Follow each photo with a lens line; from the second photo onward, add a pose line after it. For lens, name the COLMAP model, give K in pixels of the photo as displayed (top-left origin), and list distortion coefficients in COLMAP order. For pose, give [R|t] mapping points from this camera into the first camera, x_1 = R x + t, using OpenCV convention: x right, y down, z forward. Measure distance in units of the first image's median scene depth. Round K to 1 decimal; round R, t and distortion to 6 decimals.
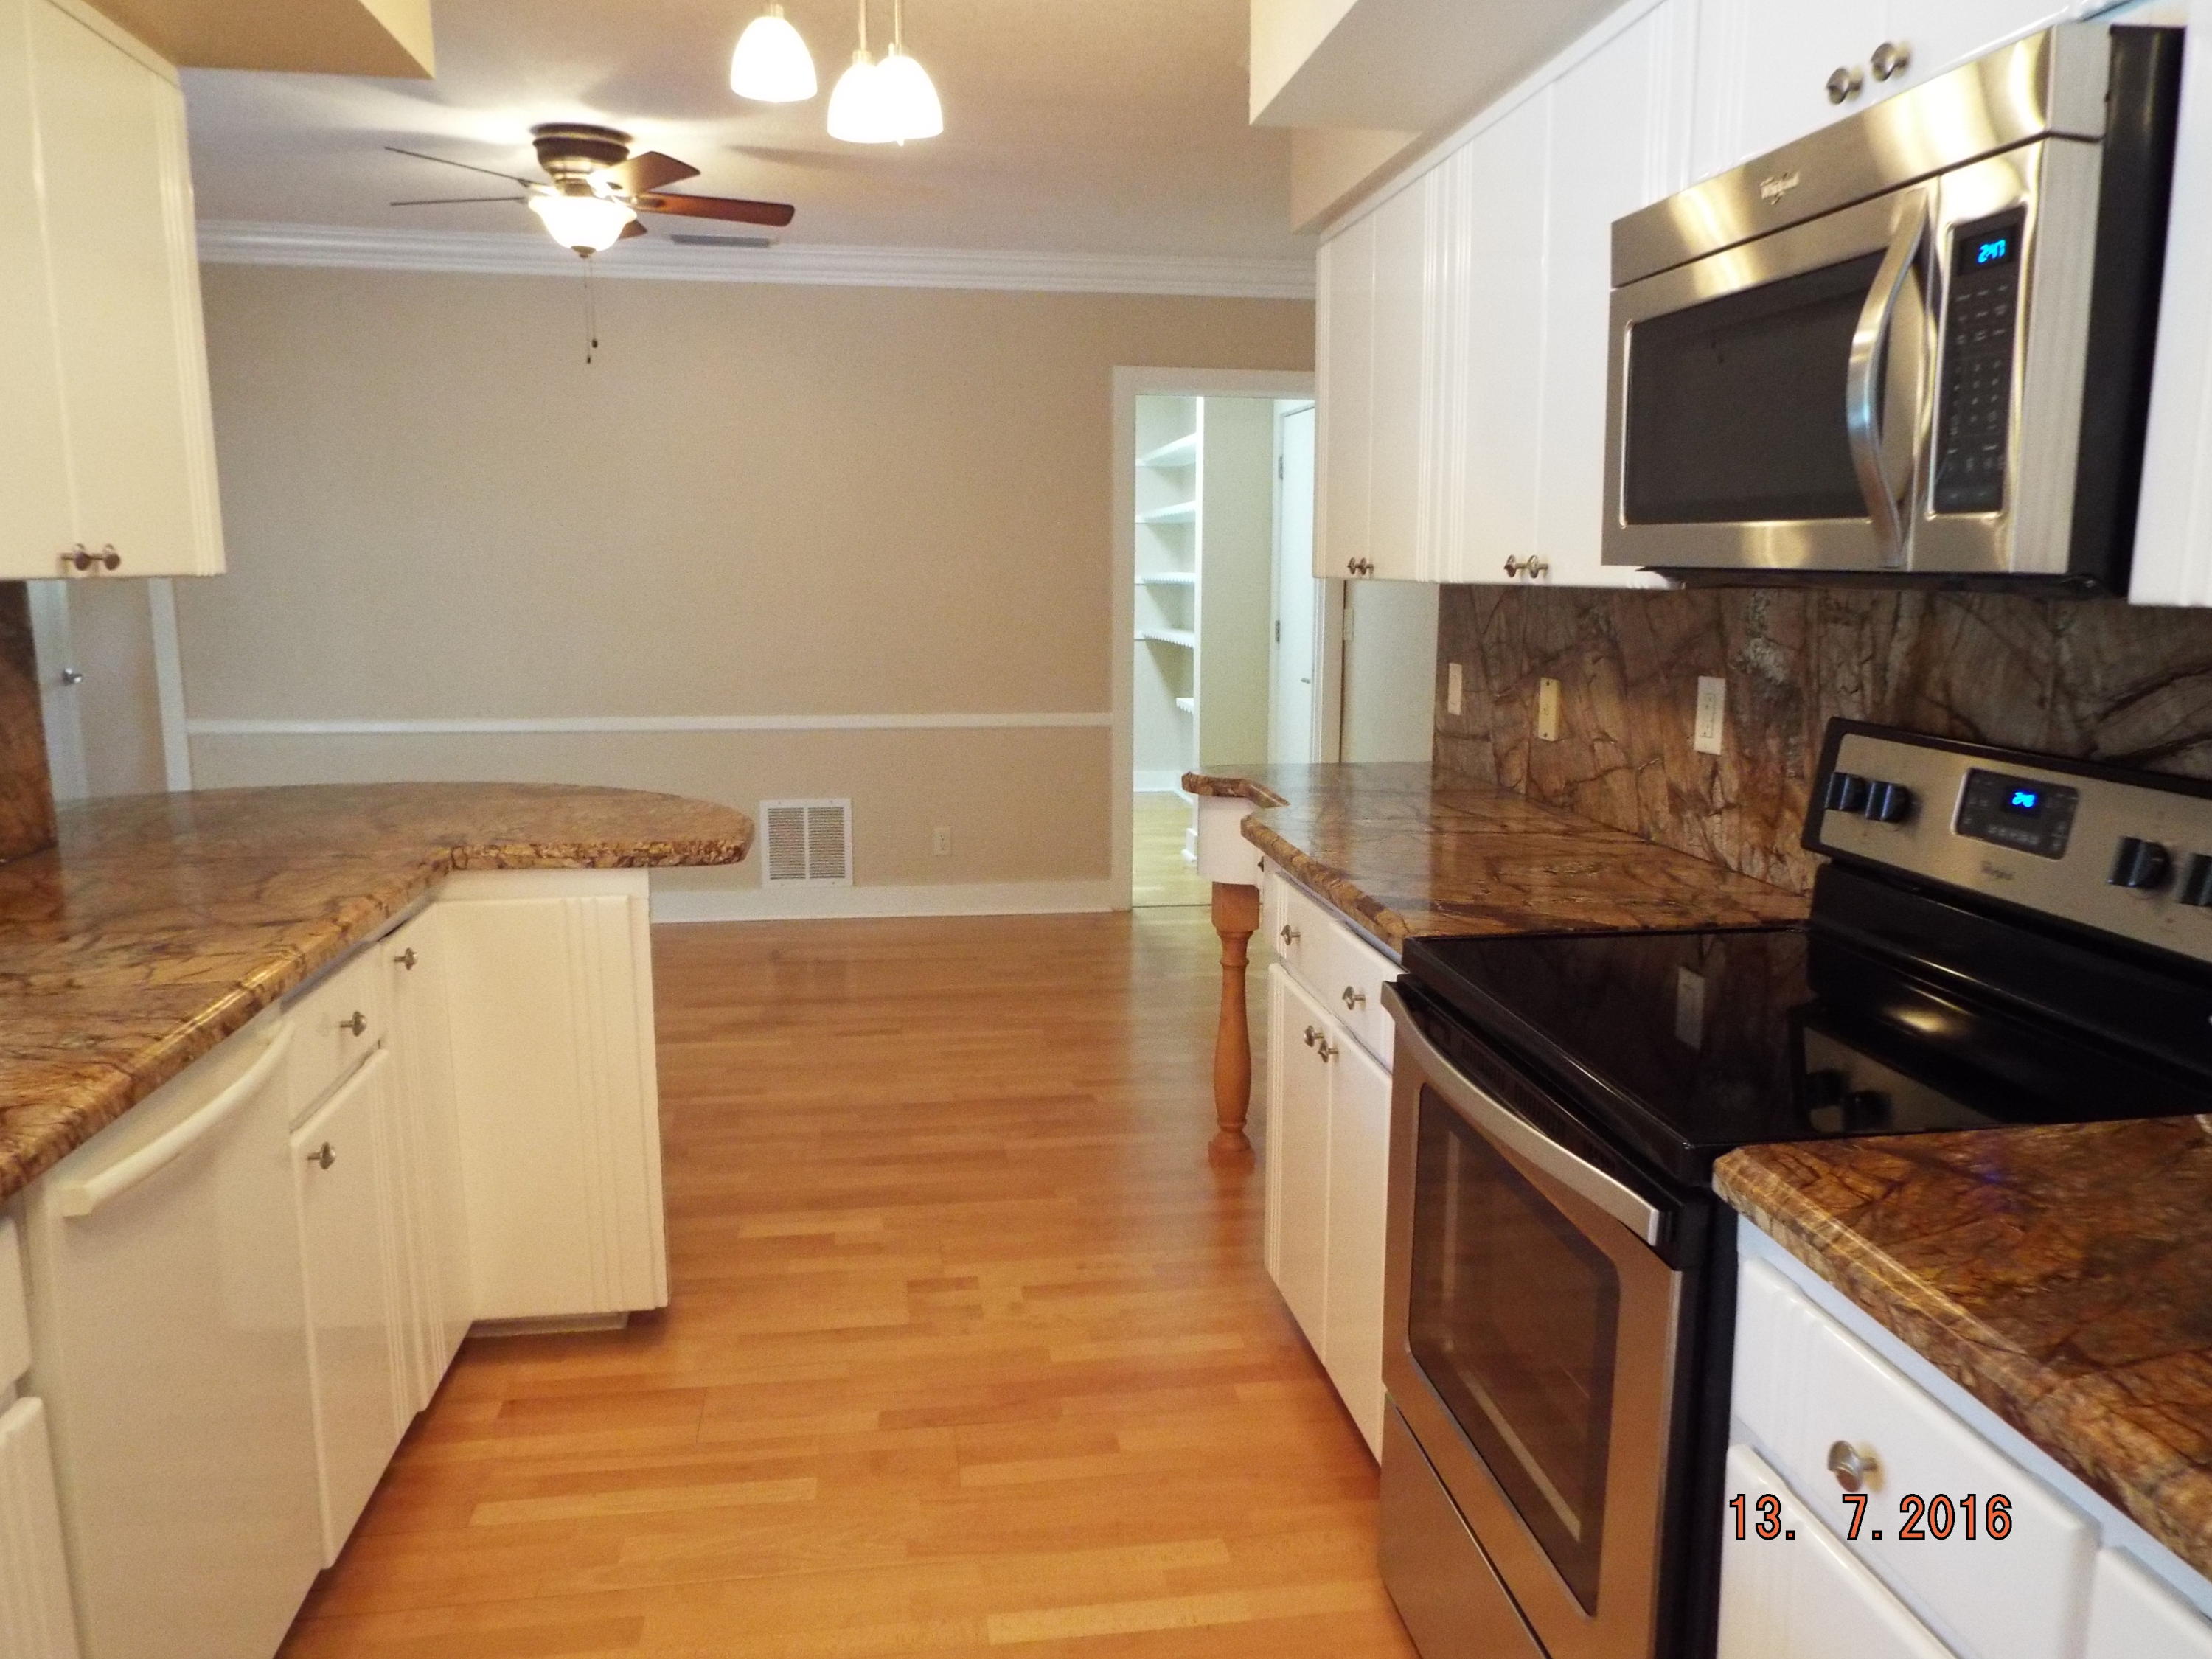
lens RADIAL K [[1618.2, 0, 1116.4], [0, 1618.2, 843.0], [0, 0, 1]] dist [-0.005999, 0.004094]
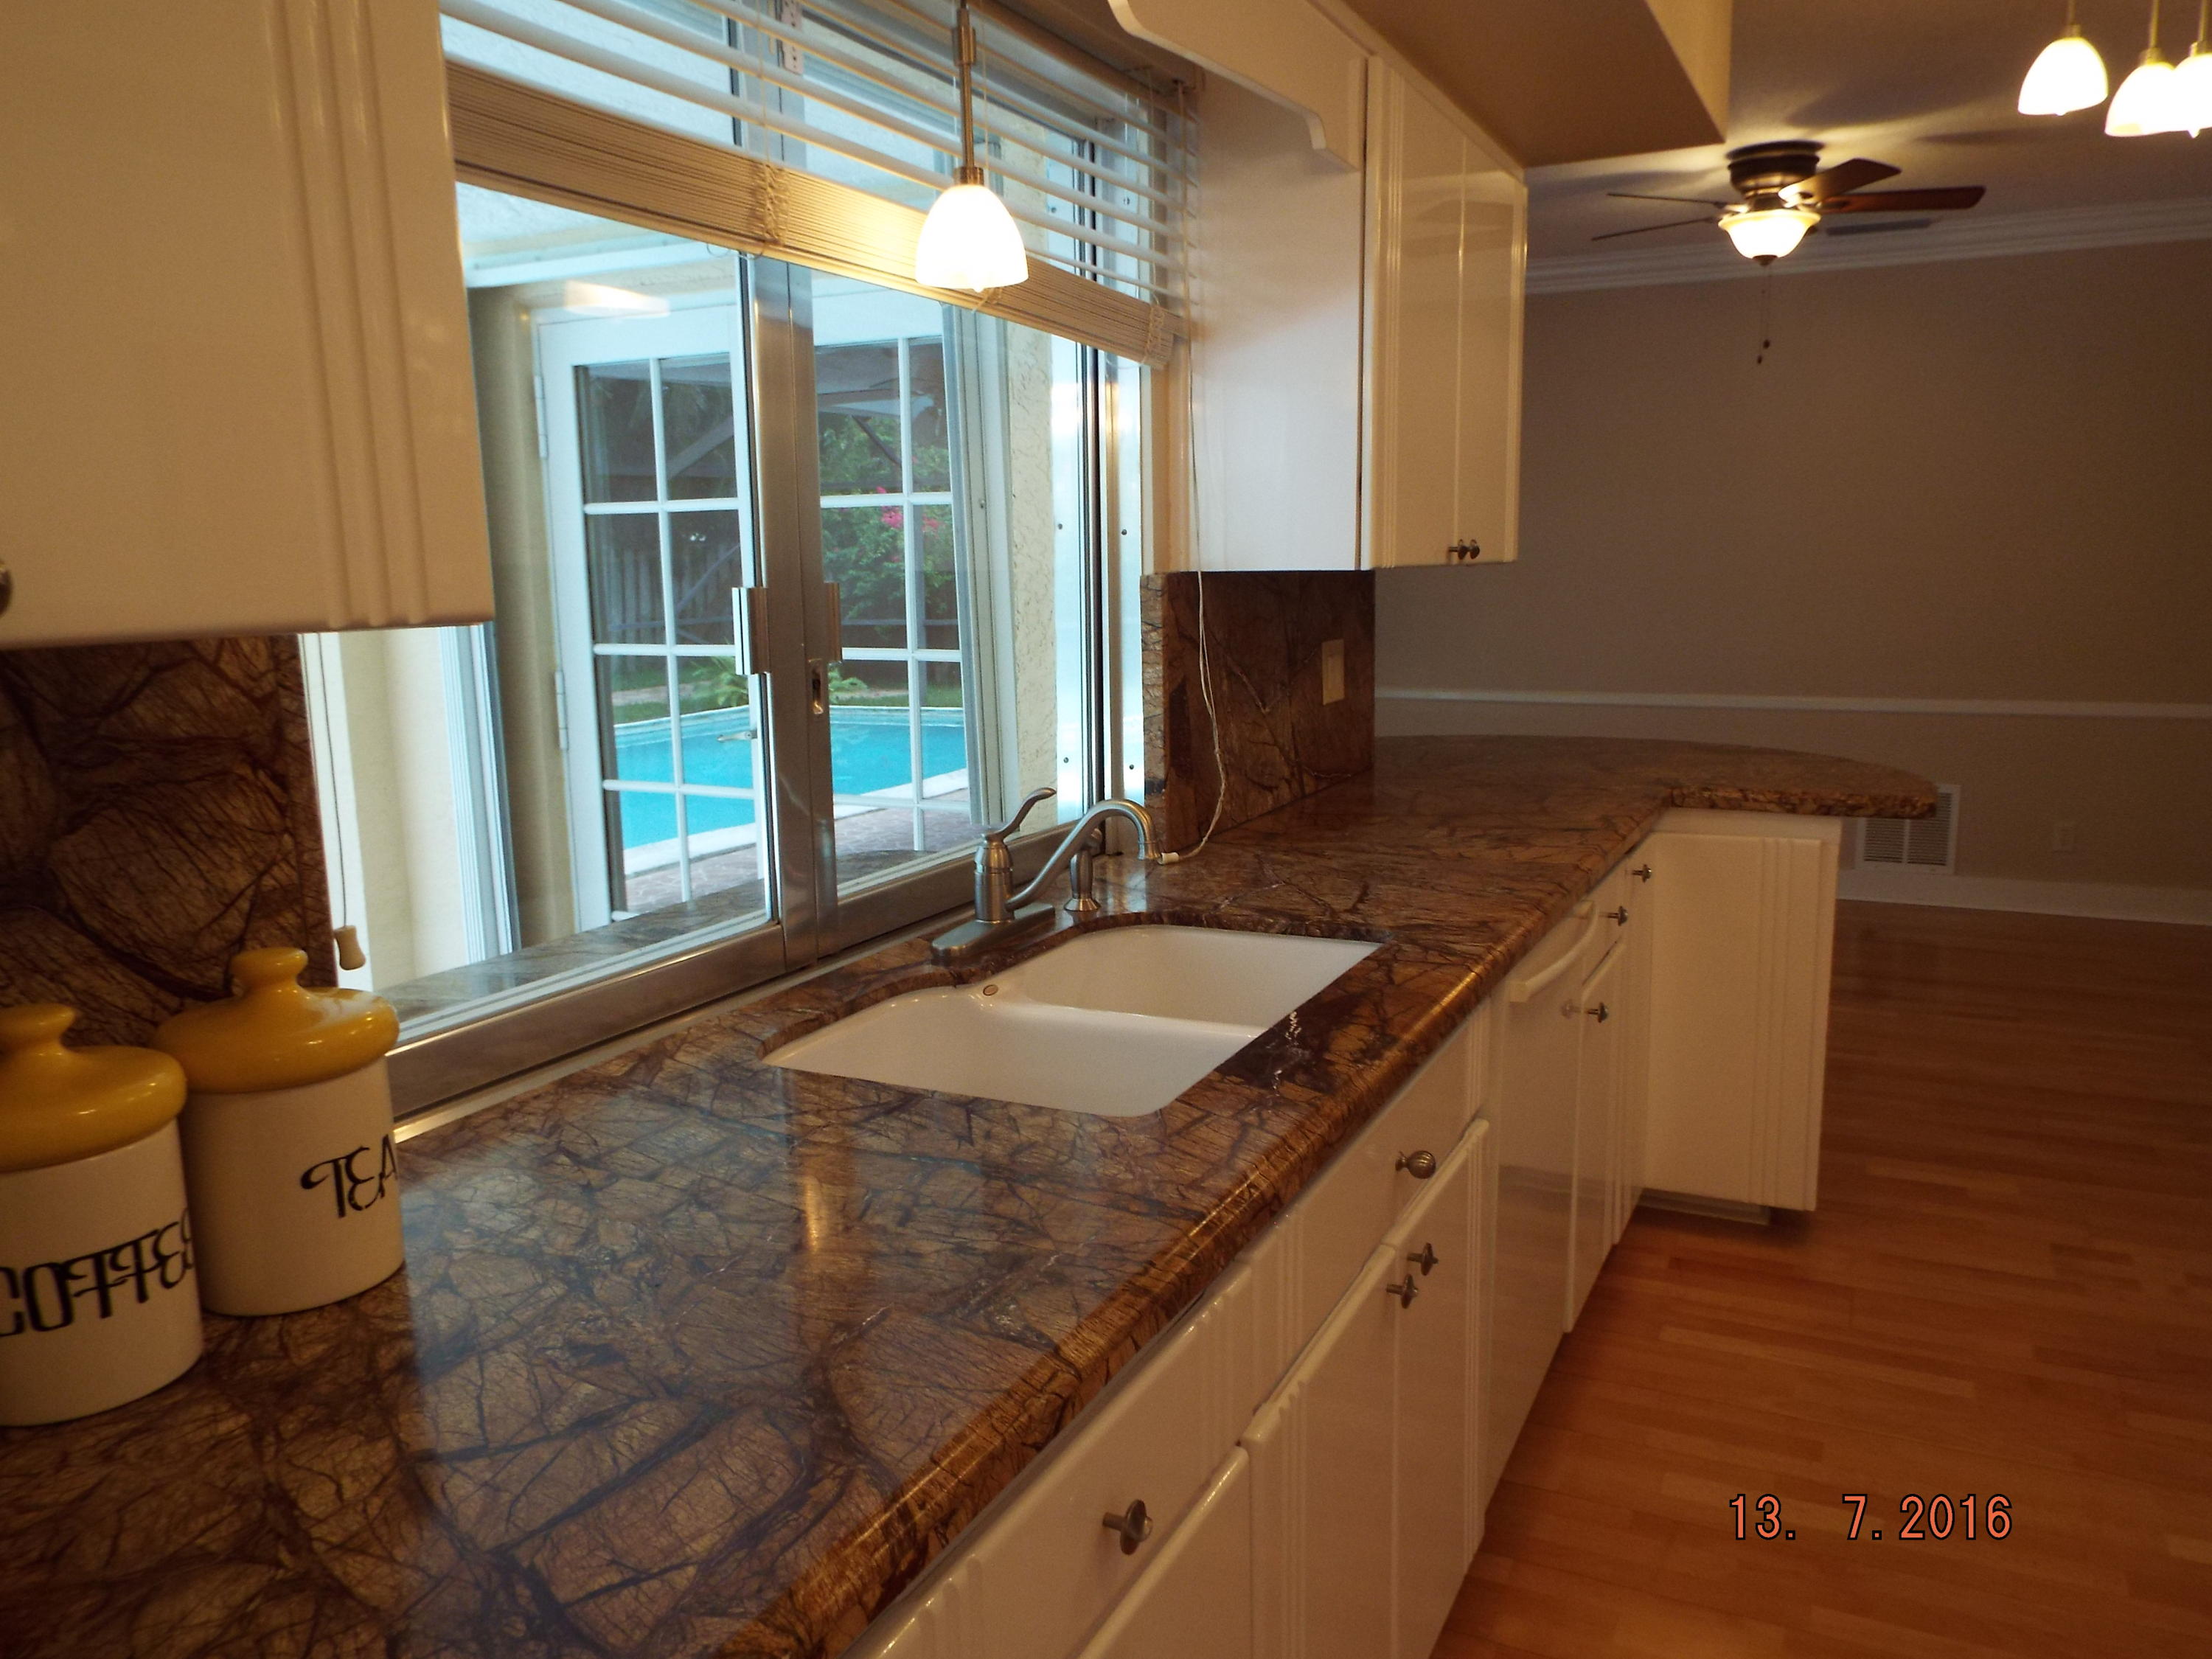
lens RADIAL K [[1594.5, 0, 1102.1], [0, 1594.5, 848.9], [0, 0, 1]] dist [-0.016902, -0.004166]
pose [[0.809772, 0.082802, -0.580873, -0.088126], [-0.074755, 0.996484, 0.037833, 0.046885], [0.581963, 0.012787, 0.813114, -0.265328]]
